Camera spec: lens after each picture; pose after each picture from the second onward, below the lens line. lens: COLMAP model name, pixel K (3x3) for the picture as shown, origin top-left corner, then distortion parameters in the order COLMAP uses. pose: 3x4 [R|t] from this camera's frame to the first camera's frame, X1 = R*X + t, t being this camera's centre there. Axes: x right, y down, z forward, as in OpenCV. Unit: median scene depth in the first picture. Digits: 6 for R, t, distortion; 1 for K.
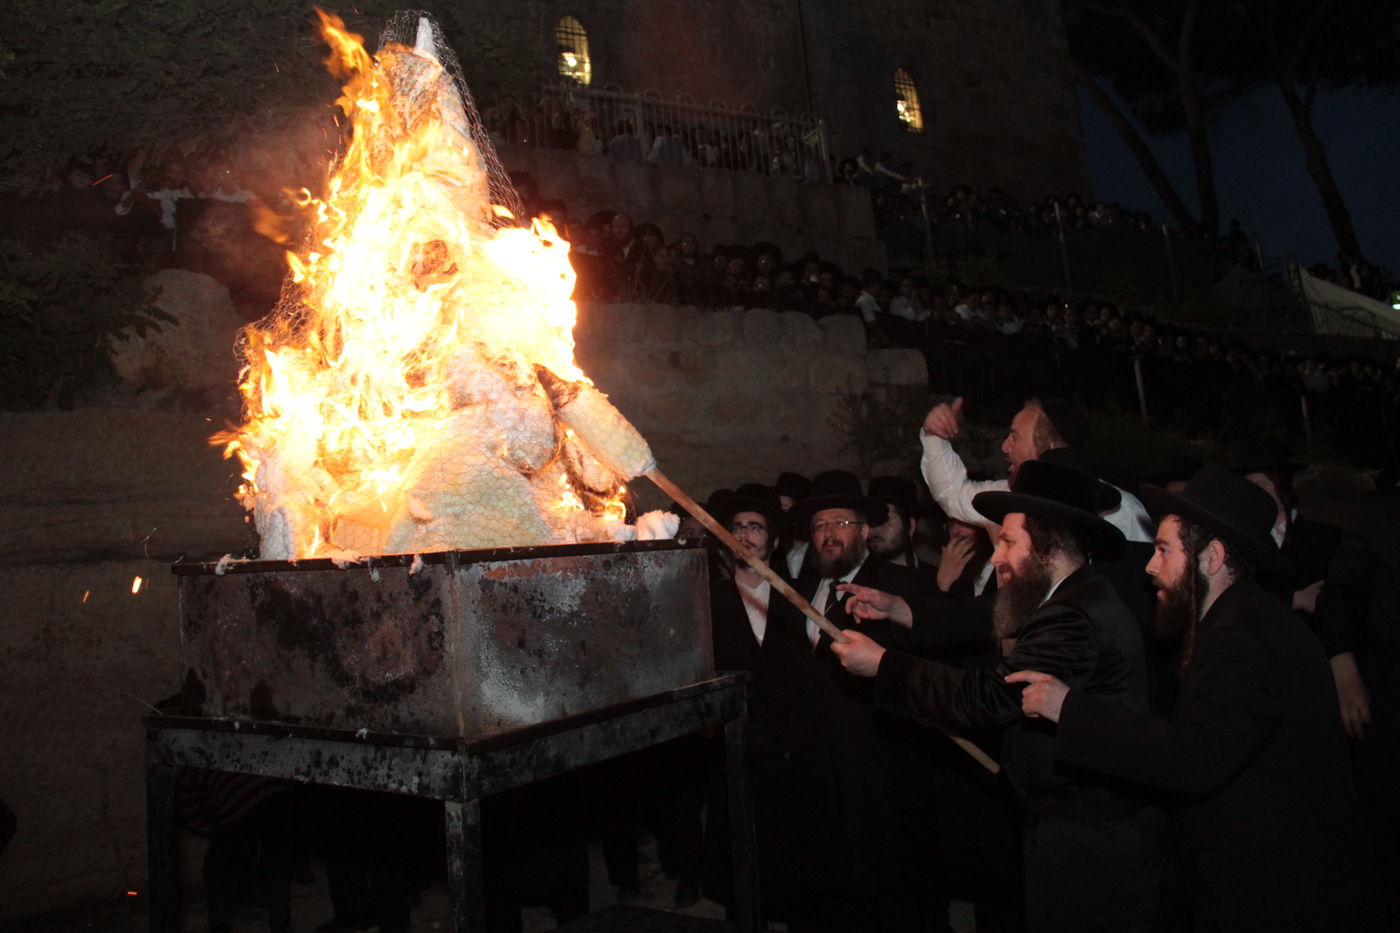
lens RADIAL K [[1166.8, 0, 732.5], [0, 1166.8, 465.3], [0, 0, 1]] dist [-0.182836, 0.124074]
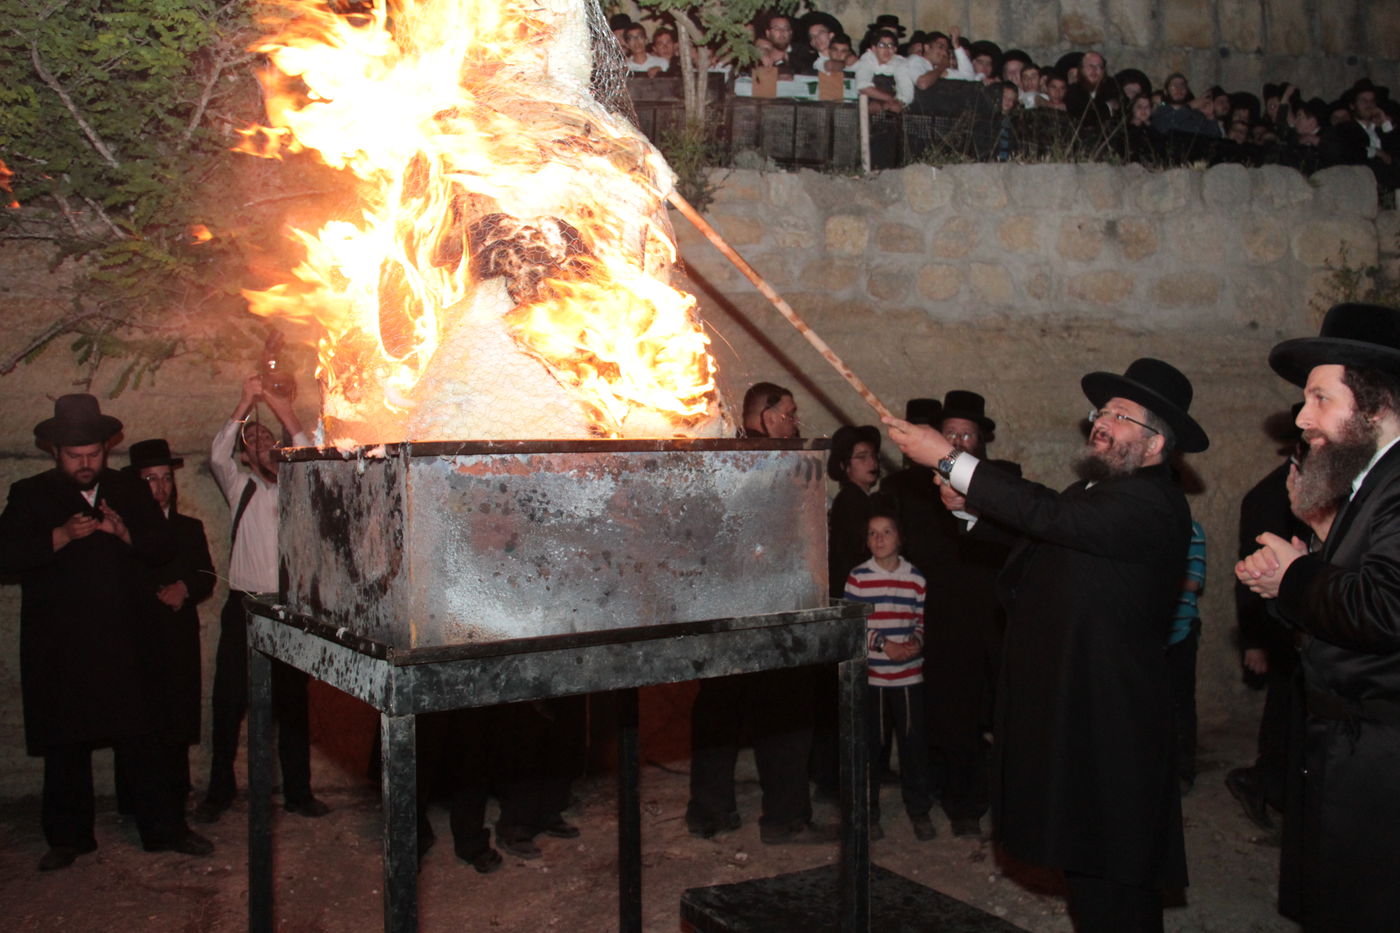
lens RADIAL K [[1300.9, 0, 700.0], [0, 1300.9, 466.5], [0, 0, 1]] dist [-0.151622, 0.207465]
pose [[0.903510, 0.044504, -0.426250, 0.360734], [-0.007792, 0.996135, 0.087487, 0.002208], [0.428496, -0.075724, 0.900365, 0.161671]]
